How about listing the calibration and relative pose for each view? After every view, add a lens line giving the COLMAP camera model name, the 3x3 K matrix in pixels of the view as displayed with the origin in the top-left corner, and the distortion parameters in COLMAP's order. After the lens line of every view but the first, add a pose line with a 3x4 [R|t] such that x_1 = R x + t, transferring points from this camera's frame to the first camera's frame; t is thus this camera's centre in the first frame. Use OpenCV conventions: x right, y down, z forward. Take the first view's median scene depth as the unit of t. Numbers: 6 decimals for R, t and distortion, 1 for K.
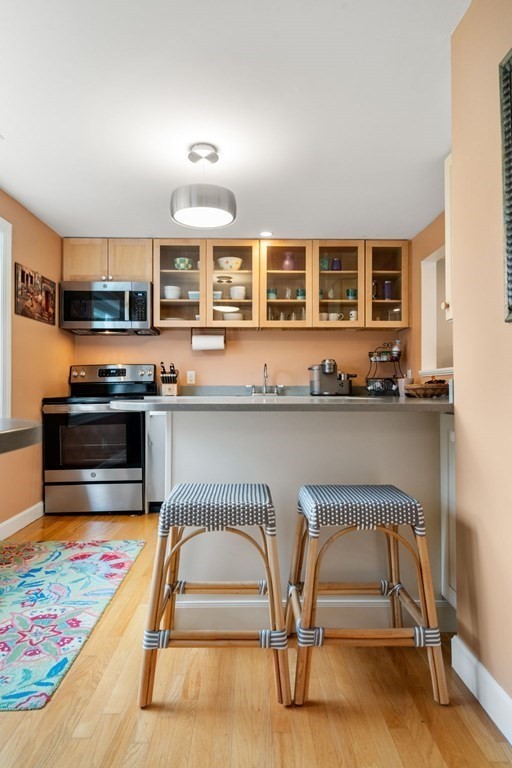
lens RADIAL K [[461.2, 0, 259.0], [0, 461.2, 383.3], [0, 0, 1]] dist [0.003251, 0.002404]
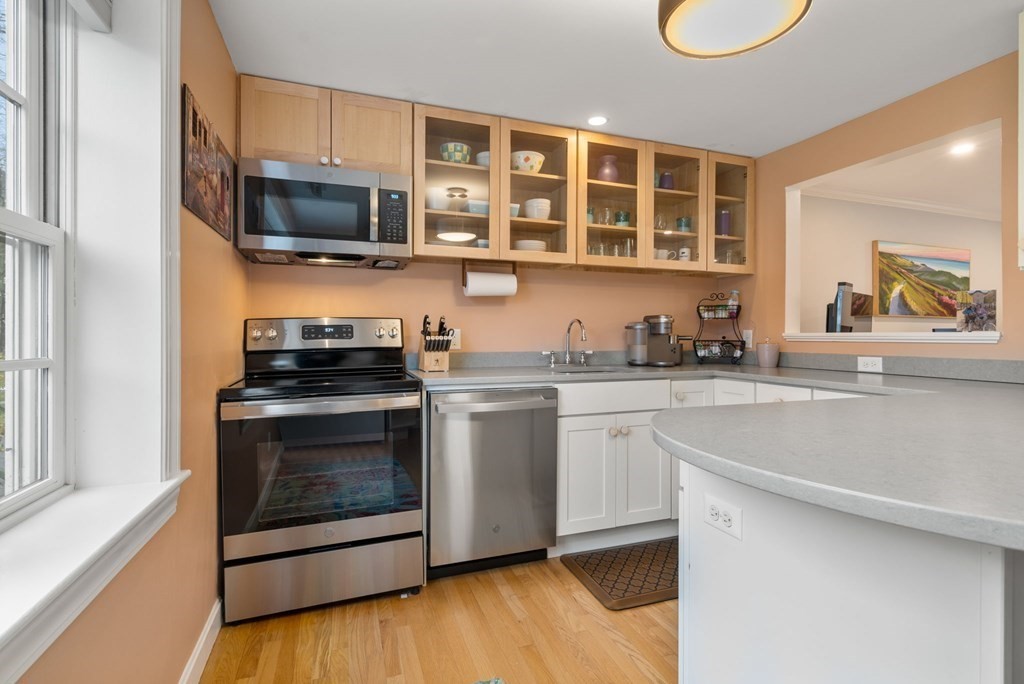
lens RADIAL K [[479.7, 0, 512.4], [0, 479.7, 334.5], [0, 0, 1]] dist [-0.005935, 0.002433]
pose [[0.947954, 0.002110, 0.318401, -0.305038], [-0.007497, 0.999849, 0.015695, -0.032419], [-0.318320, -0.017266, 0.947826, 0.386524]]
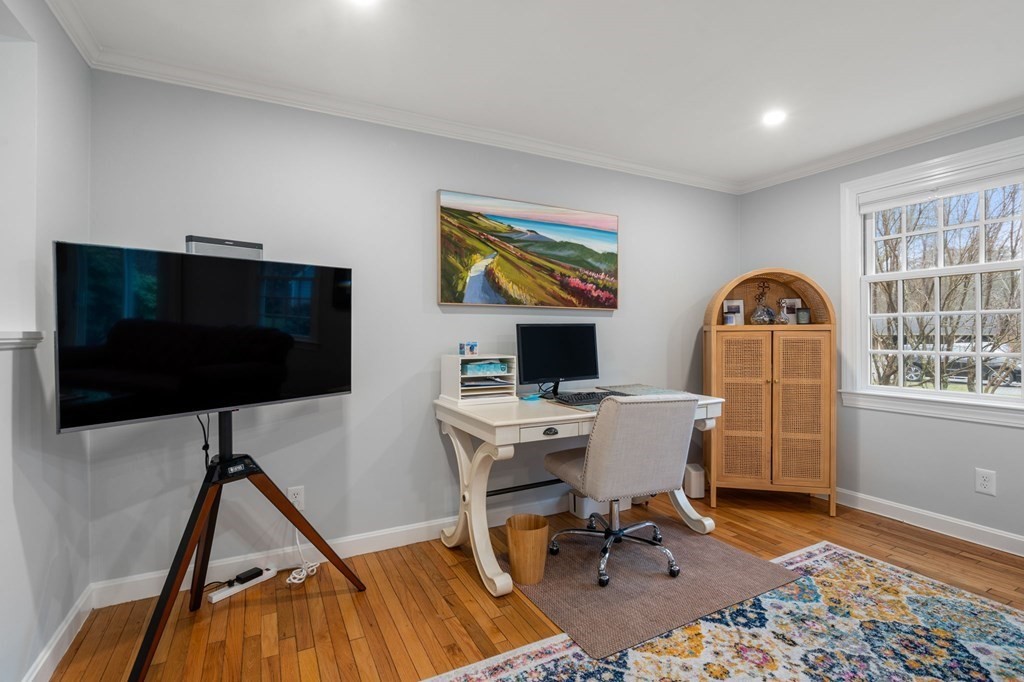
lens RADIAL K [[479.7, 0, 513.6], [0, 479.7, 331.6], [0, 0, 1]] dist [-0.005935, 0.002433]
pose [[0.896490, 0.001955, 0.443060, 0.541342], [-0.009166, 0.999858, 0.014135, -0.033945], [-0.442969, -0.016733, 0.896381, 0.455262]]
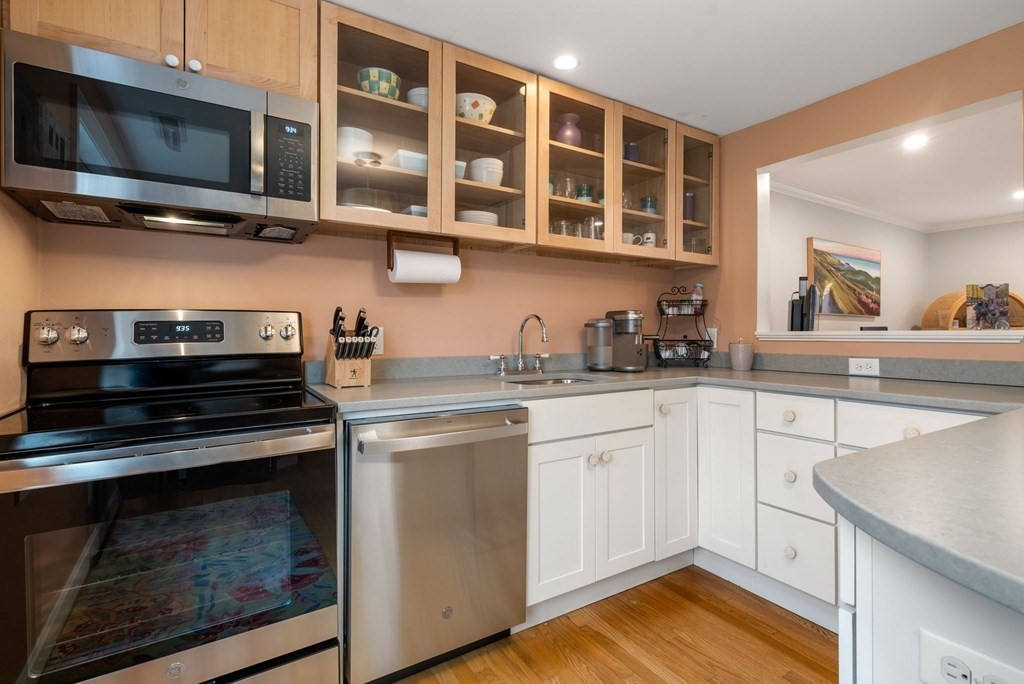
lens RADIAL K [[479.7, 0, 512.1], [0, 479.7, 330.3], [0, 0, 1]] dist [-0.005935, 0.002433]
pose [[0.861580, 0.002569, 0.507616, -0.297703], [-0.008003, 0.999932, 0.008523, -0.030952], [-0.507559, -0.011406, 0.861541, 0.557494]]
